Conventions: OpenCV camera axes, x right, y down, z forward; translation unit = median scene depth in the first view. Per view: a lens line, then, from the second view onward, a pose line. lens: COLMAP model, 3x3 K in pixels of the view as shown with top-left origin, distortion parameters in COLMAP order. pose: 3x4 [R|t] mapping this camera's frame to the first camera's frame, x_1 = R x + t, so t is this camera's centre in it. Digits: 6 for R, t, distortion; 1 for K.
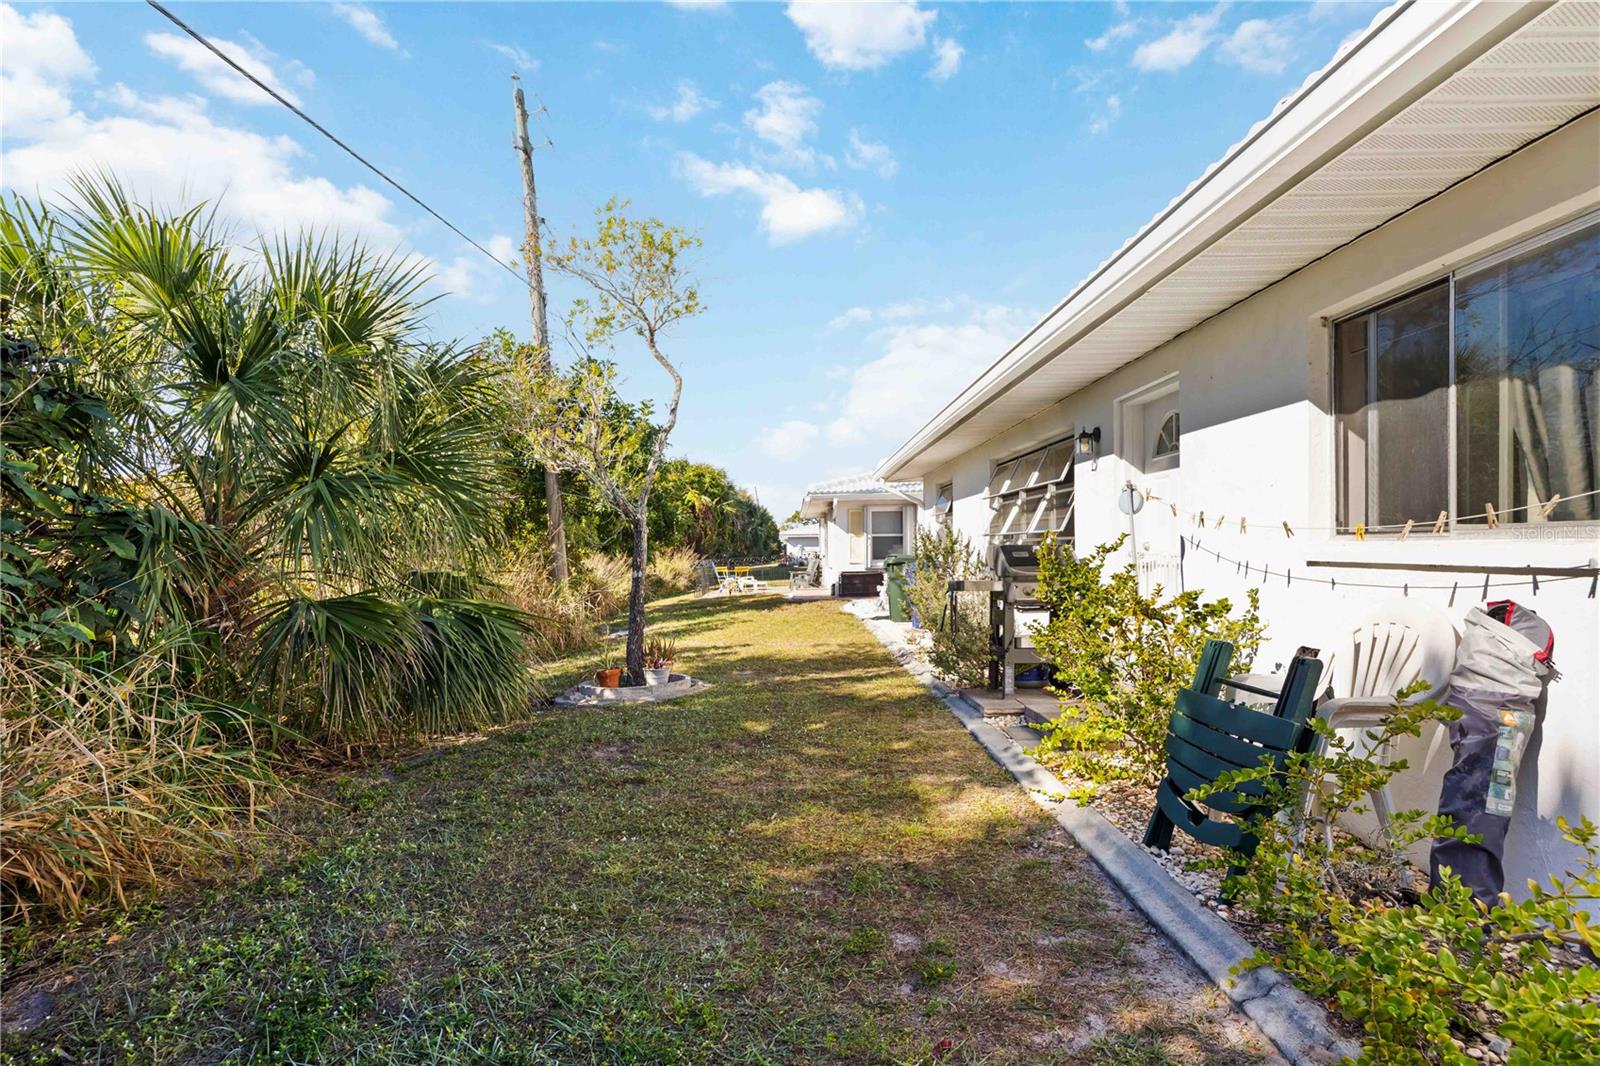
lens RADIAL K [[841.7, 0, 801.7], [0, 841.7, 583.8], [0, 0, 1]] dist [-0.001524, -0.000657]
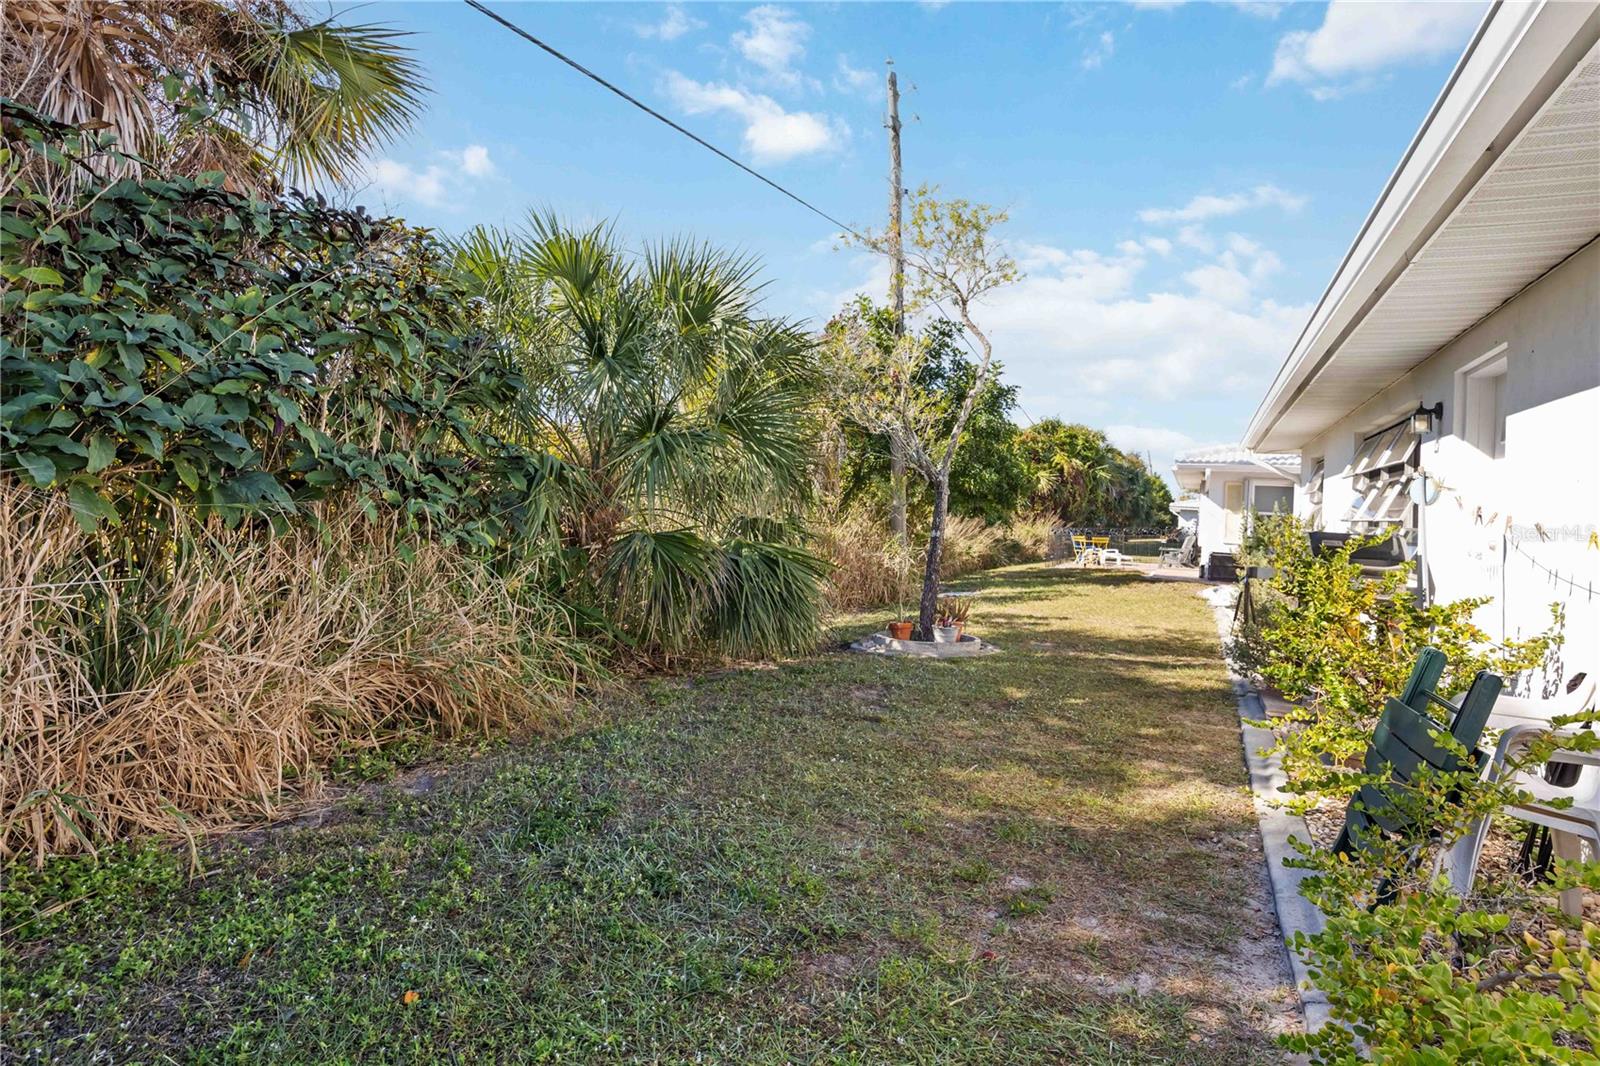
lens RADIAL K [[890.6, 0, 799.6], [0, 890.6, 505.3], [0, 0, 1]] dist [-0.003204, -0.000276]
pose [[0.905862, 0.064680, -0.418605, 0.144234], [-0.084165, 0.996052, -0.028229, -0.001489], [0.415126, 0.060804, 0.907730, -0.085092]]
